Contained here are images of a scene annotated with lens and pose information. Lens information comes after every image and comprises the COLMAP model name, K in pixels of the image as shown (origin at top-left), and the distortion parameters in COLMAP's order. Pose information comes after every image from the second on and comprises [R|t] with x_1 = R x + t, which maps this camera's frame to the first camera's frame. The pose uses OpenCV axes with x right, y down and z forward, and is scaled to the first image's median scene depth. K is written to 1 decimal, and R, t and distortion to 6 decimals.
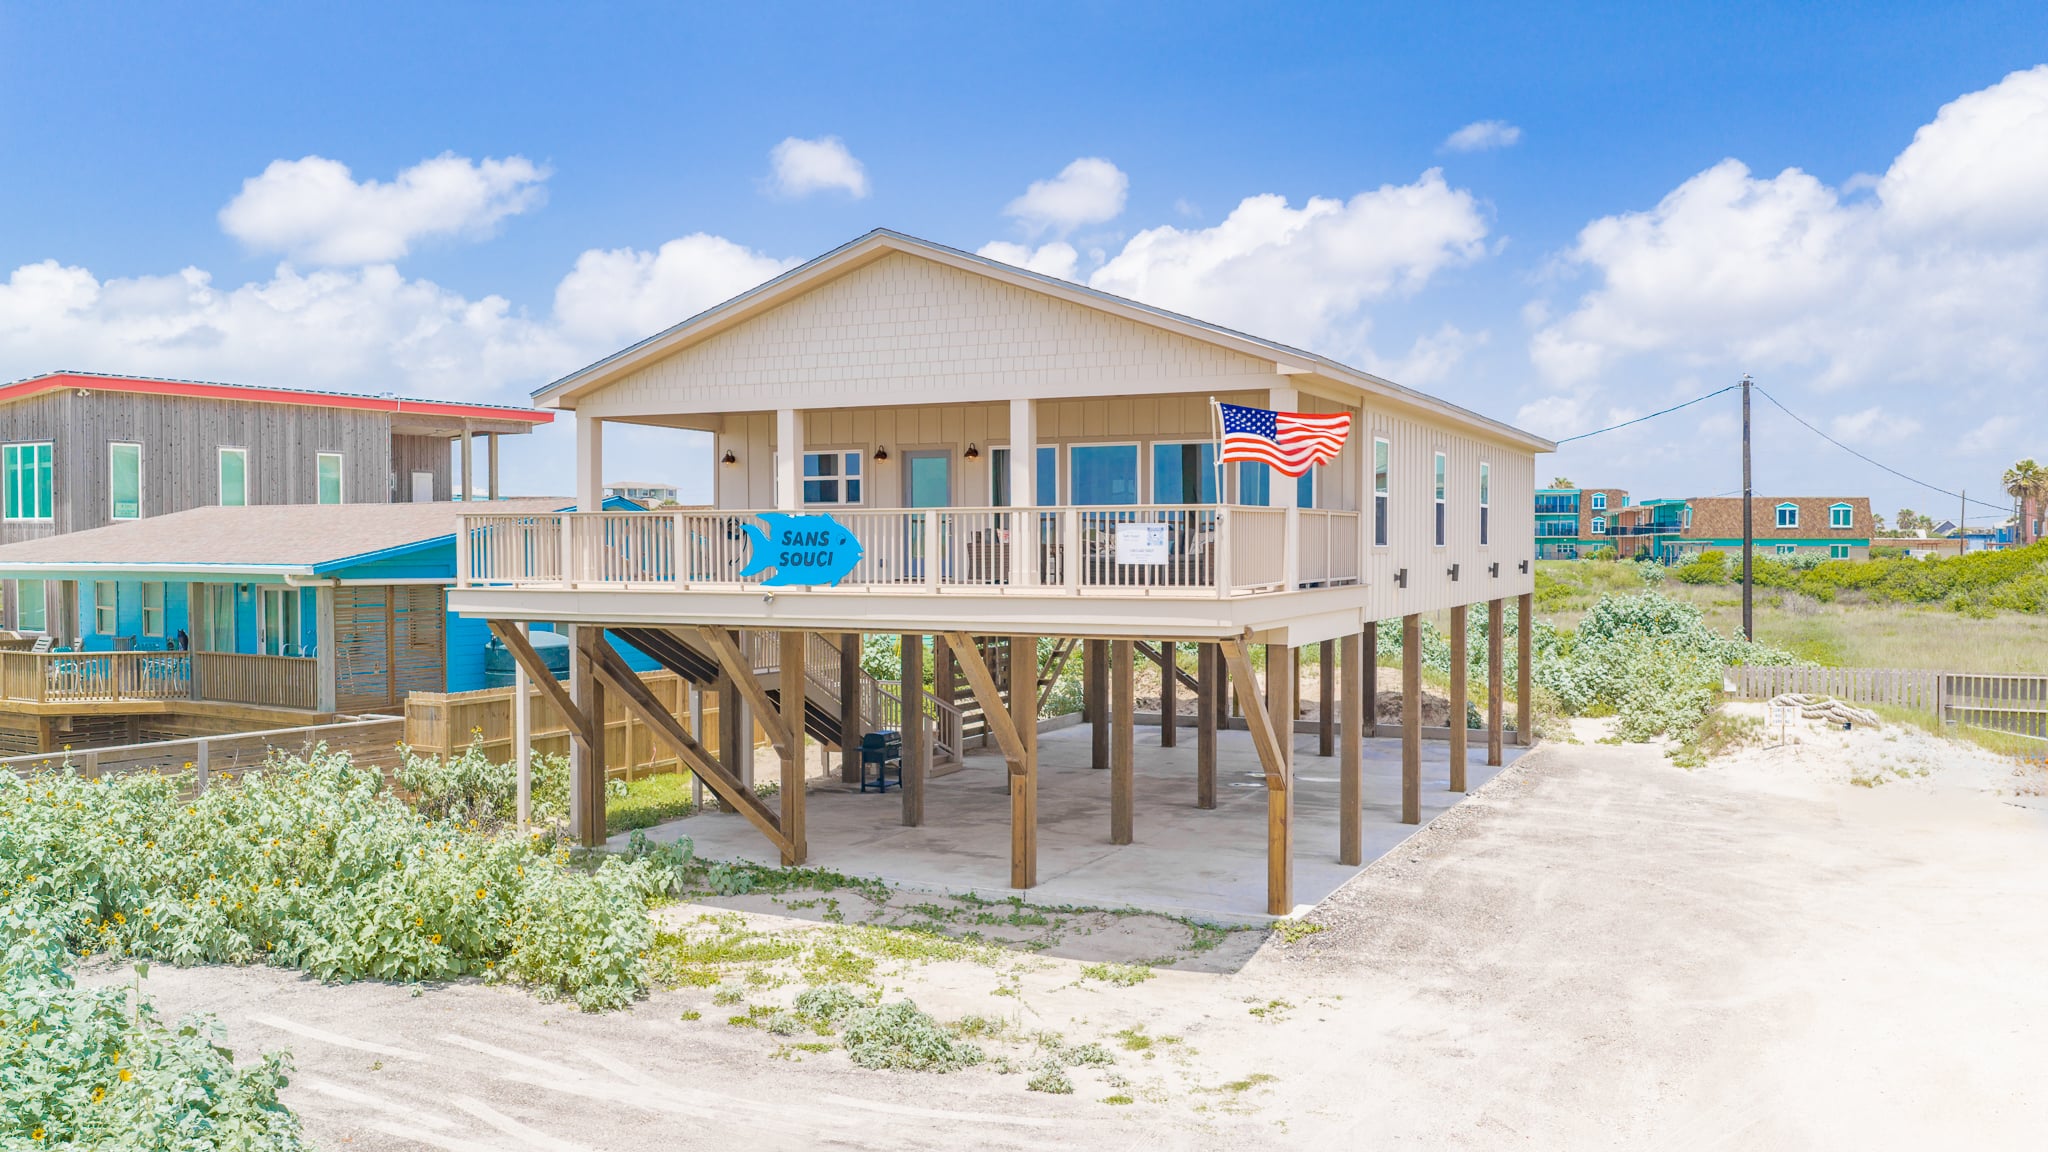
lens RADIAL K [[1715.6, 0, 1016.8], [0, 1715.6, 554.0], [0, 0, 1]] dist [0.004088, -0.006544]
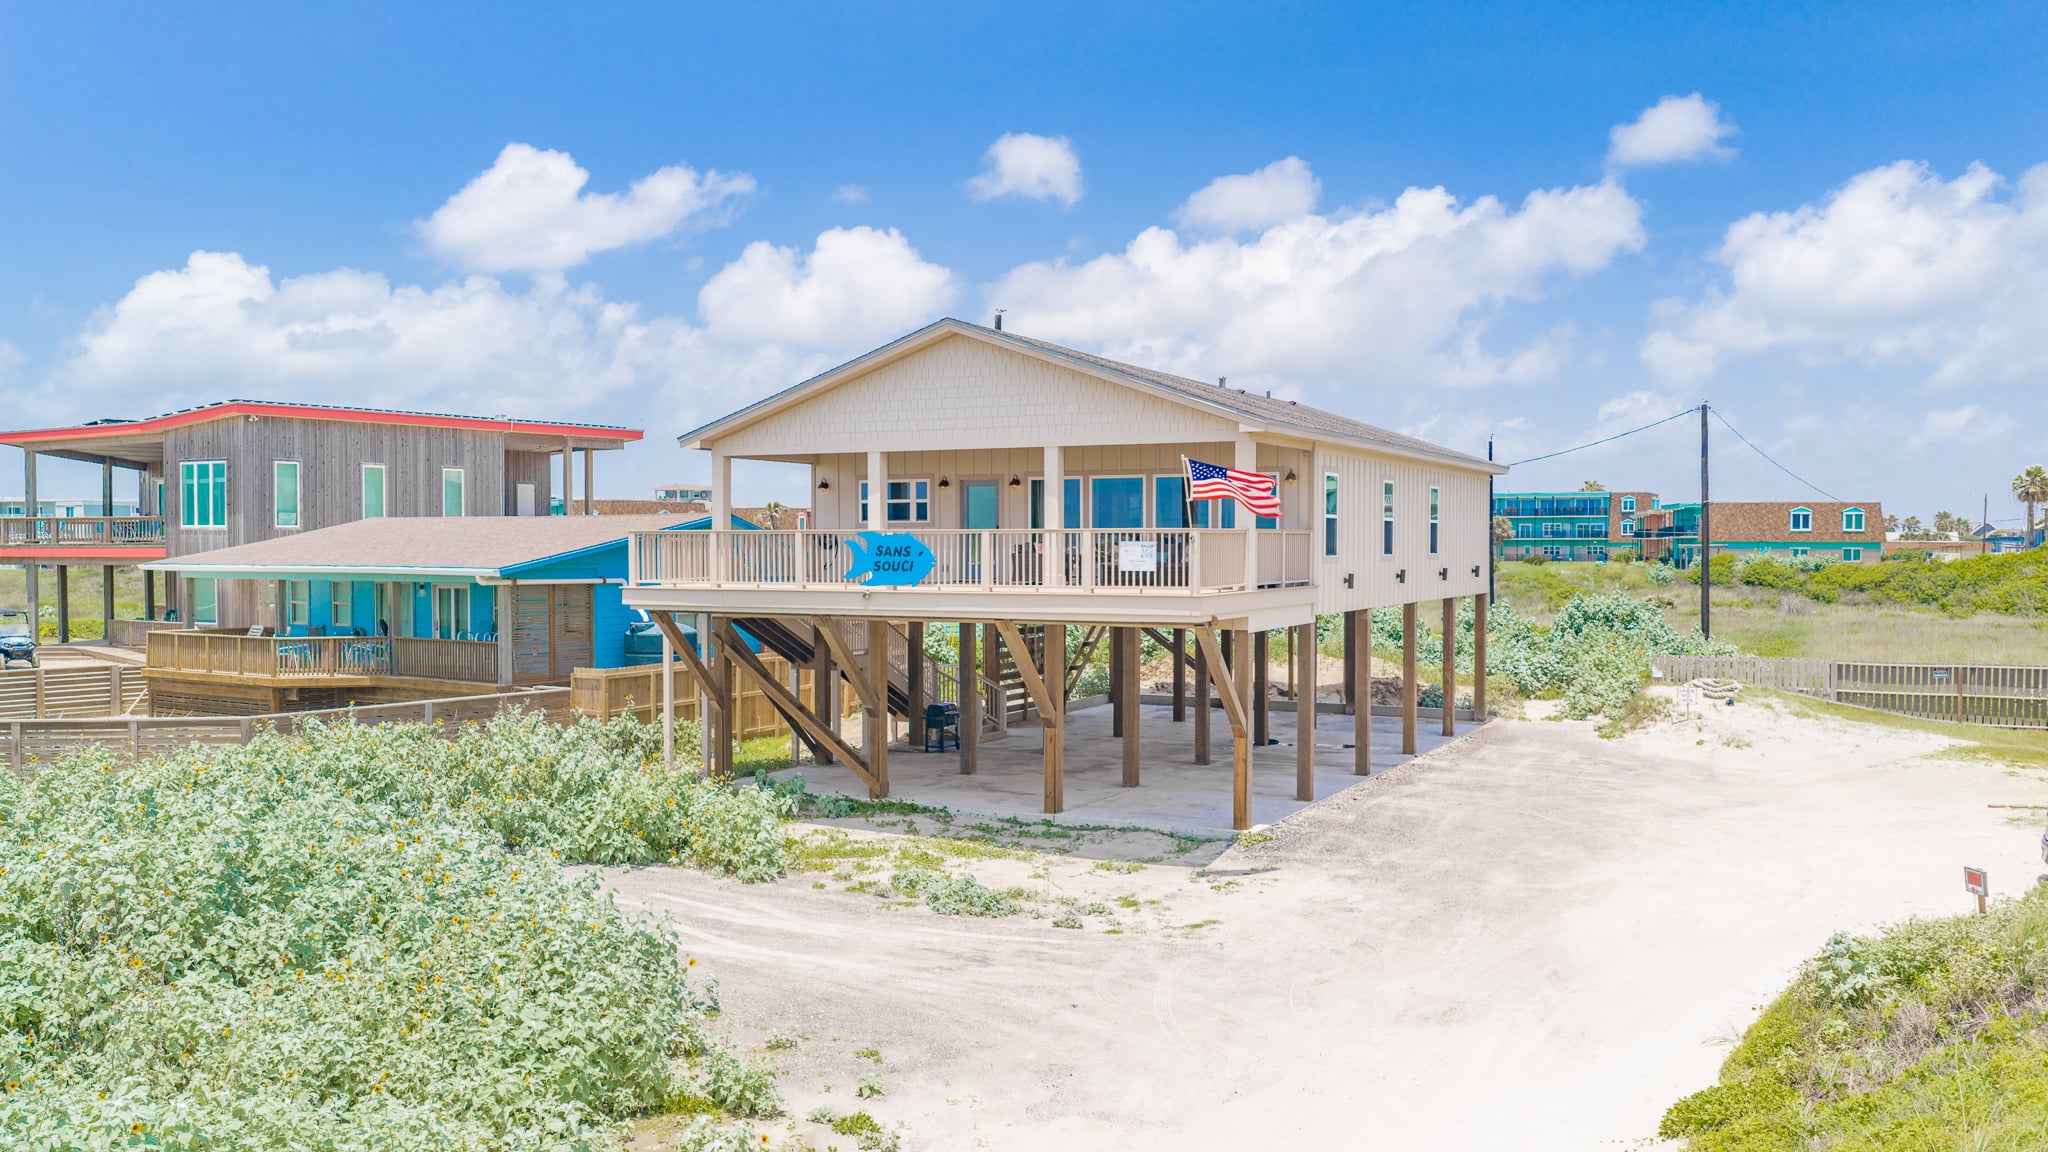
lens RADIAL K [[1715.6, 0, 983.8], [0, 1715.6, 543.4], [0, 0, 1]] dist [0.004088, -0.006544]
pose [[0.999053, 0.001536, -0.043480, 0.008321], [-0.001794, 0.999981, -0.005903, -0.007605], [0.043470, 0.005975, 0.999037, -0.372359]]
